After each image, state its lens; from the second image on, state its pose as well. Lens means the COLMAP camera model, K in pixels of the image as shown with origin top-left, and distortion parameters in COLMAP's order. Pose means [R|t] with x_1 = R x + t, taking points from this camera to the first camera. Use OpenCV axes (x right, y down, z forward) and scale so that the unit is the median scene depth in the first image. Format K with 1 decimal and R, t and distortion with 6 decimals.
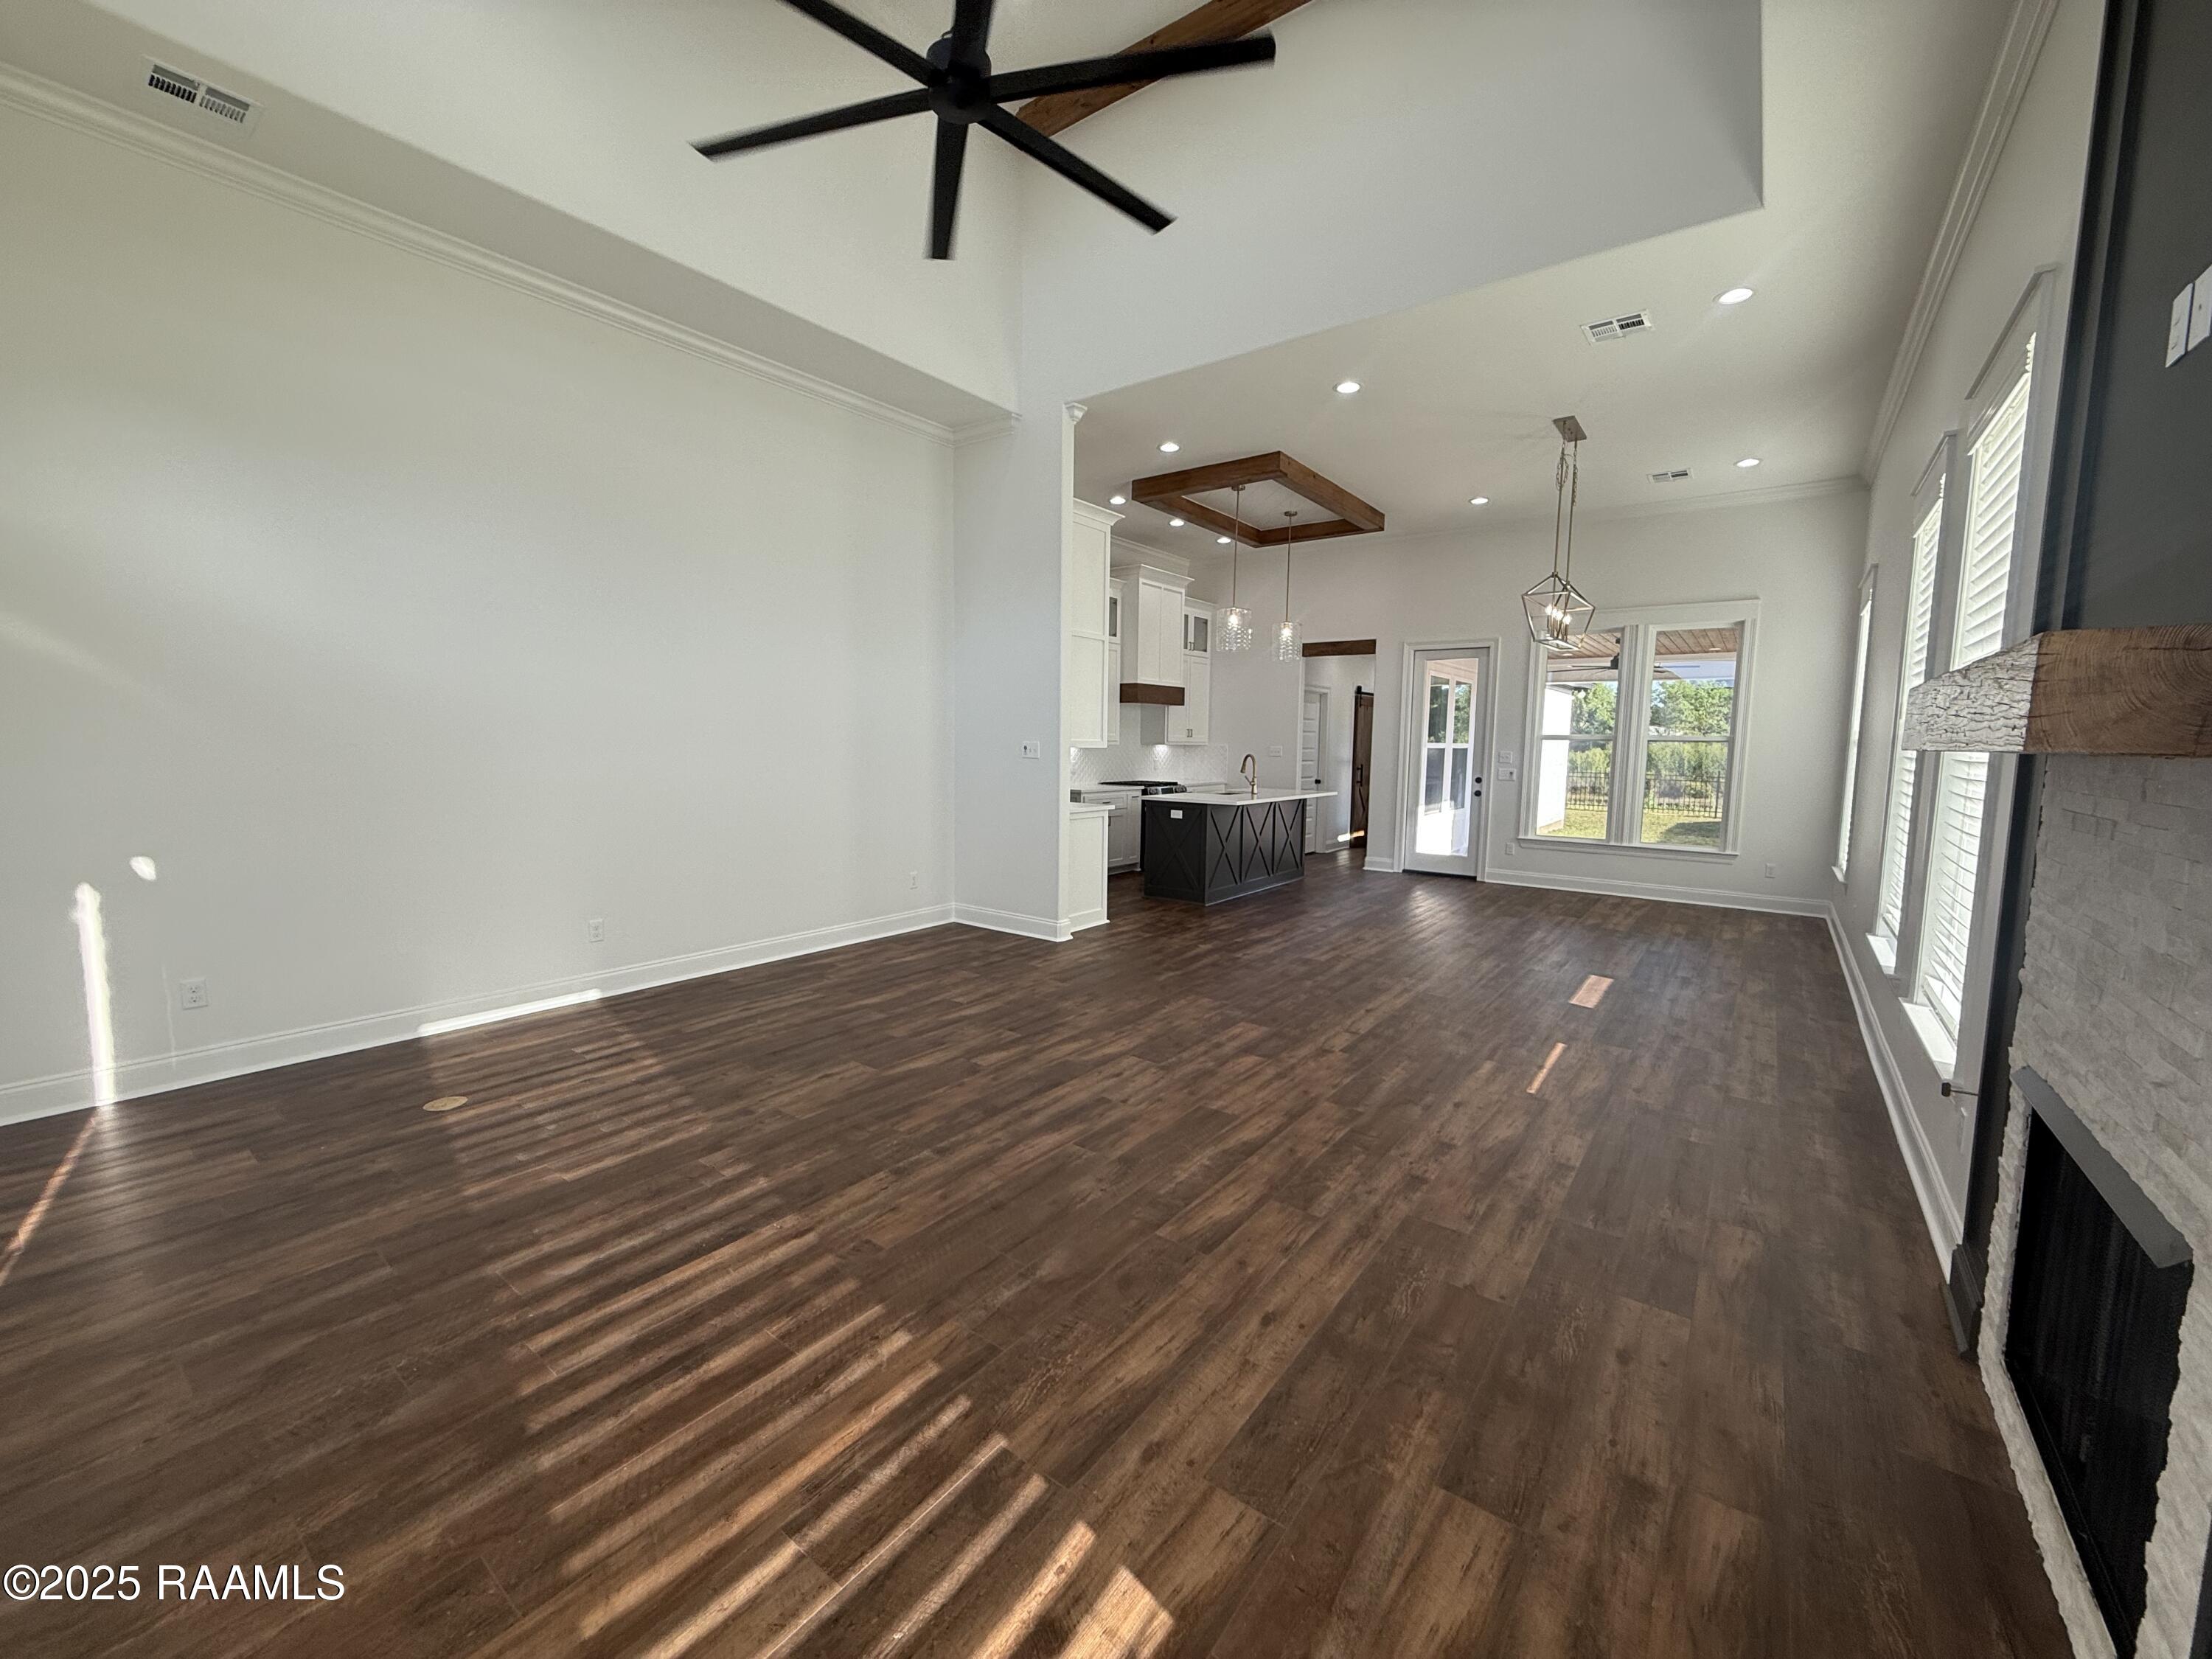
lens RADIAL K [[883.3, 0, 1105.1], [0, 883.3, 826.0], [0, 0, 1]] dist [0.003035, -0.000070]
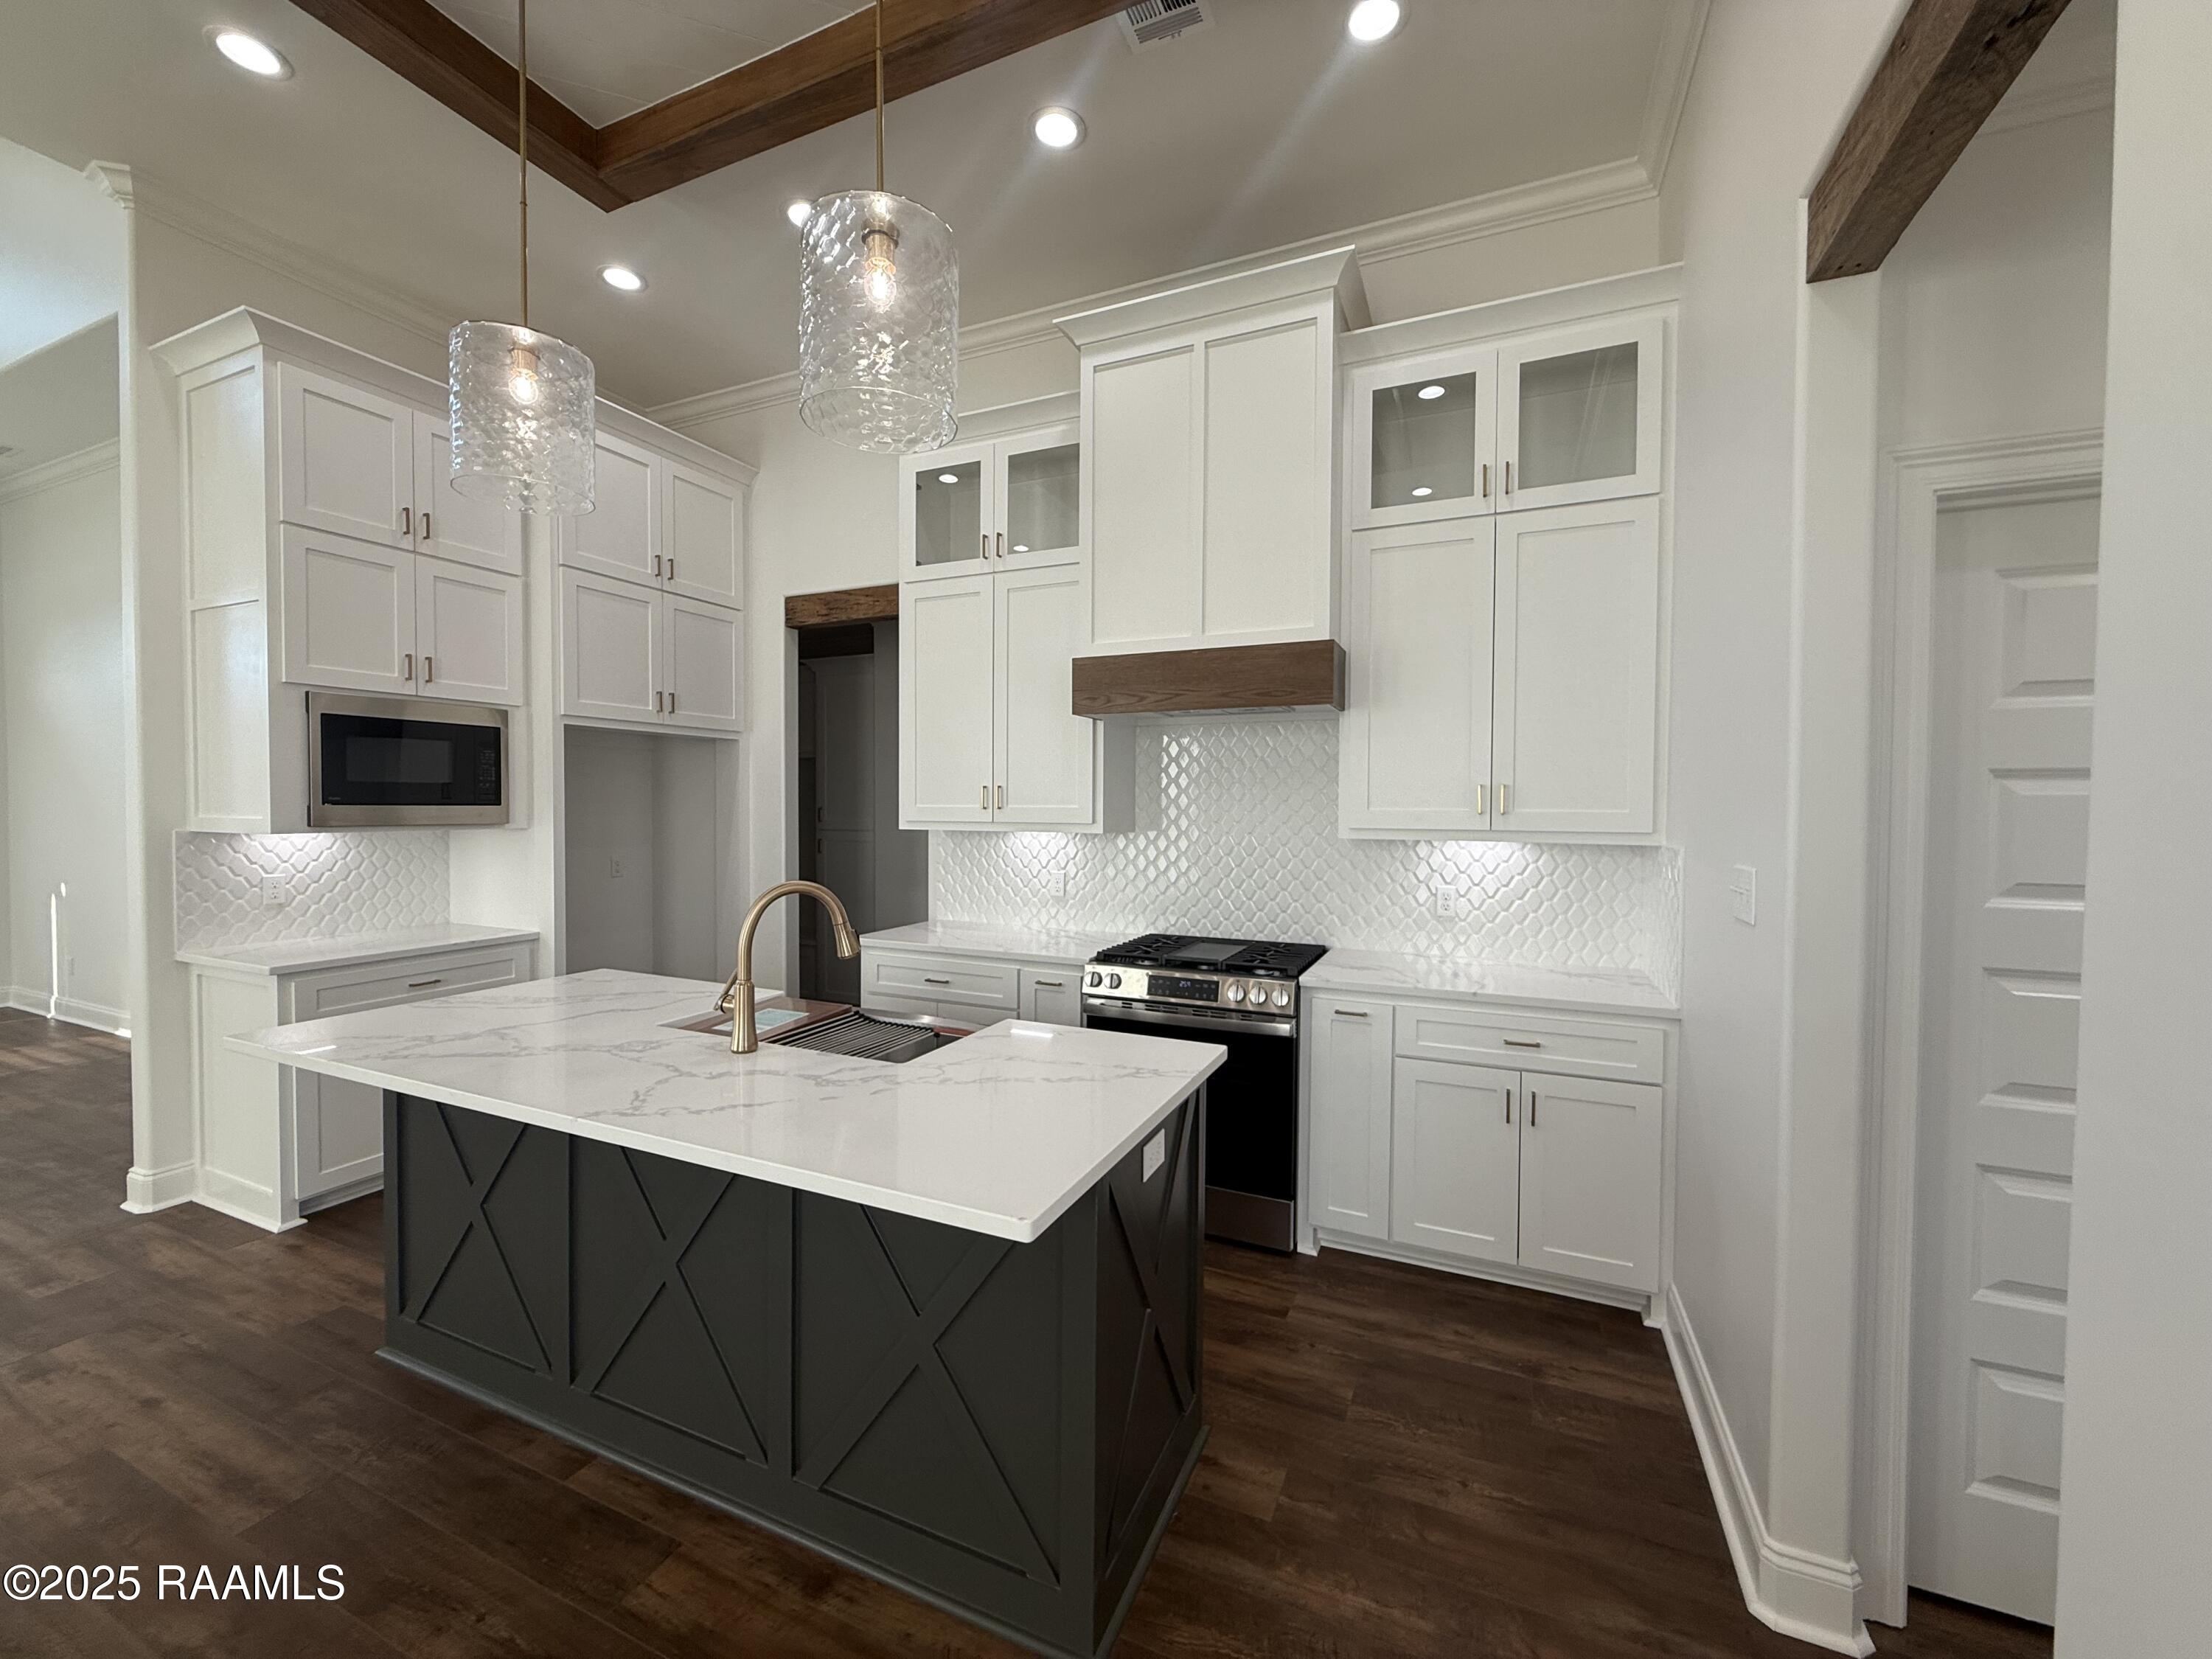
lens RADIAL K [[883.3, 0, 1104.7], [0, 883.3, 822.2], [0, 0, 1]] dist [0.003035, -0.000070]
pose [[0.223445, 0.008709, -0.974678, 0.348606], [-0.099736, 0.994916, -0.013975, -0.085252], [0.969600, 0.100333, 0.223178, 0.858309]]
